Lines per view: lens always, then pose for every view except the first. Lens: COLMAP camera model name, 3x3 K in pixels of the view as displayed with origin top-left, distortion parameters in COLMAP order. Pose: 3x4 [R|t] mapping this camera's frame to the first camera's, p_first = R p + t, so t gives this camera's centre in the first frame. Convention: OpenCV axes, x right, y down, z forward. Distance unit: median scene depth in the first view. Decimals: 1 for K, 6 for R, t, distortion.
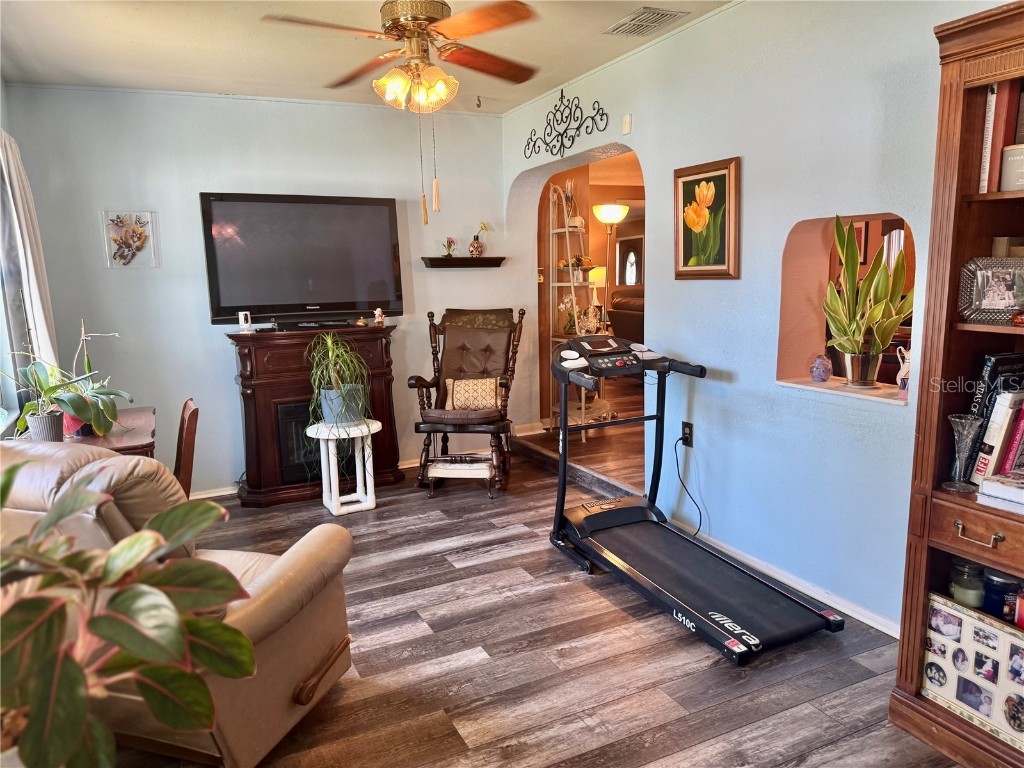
lens RADIAL K [[719.6, 0, 493.6], [0, 719.6, 386.8], [0, 0, 1]] dist [0.062753, -0.067906]
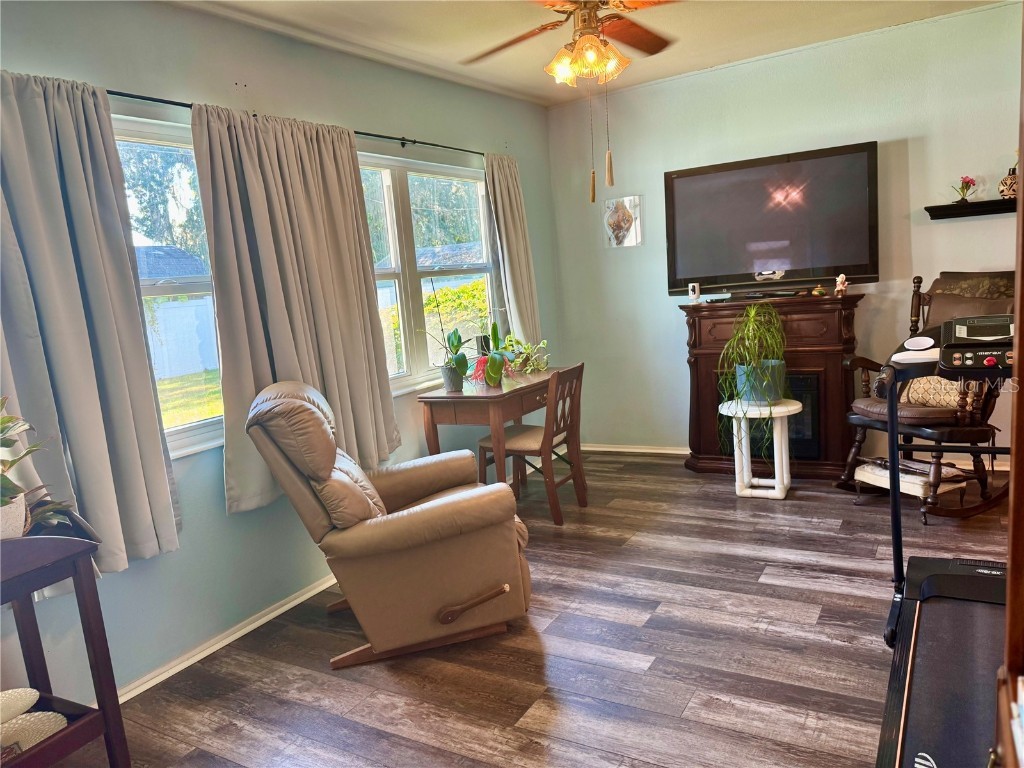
lens RADIAL K [[719.6, 0, 511.0], [0, 719.6, 383.3], [0, 0, 1]] dist [0.062753, -0.067906]
pose [[0.557959, 0.104540, -0.823258, 0.468618], [-0.054224, 0.994506, 0.089536, -0.049047], [0.828095, -0.005317, 0.560562, 0.251752]]
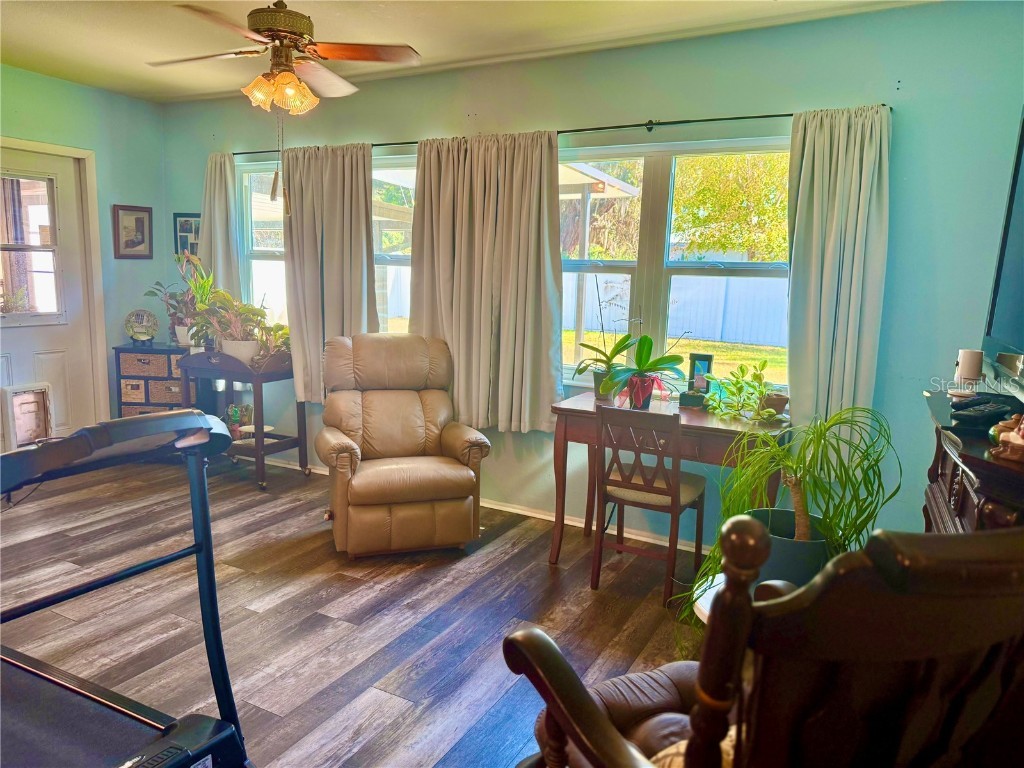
lens RADIAL K [[719.6, 0, 491.2], [0, 719.6, 358.1], [0, 0, 1]] dist [0.062753, -0.067906]
pose [[-0.805618, 0.075972, -0.587544, 0.234992], [-0.097617, 0.961165, 0.258132, -0.234449], [0.584337, 0.265311, -0.766916, 1.471878]]
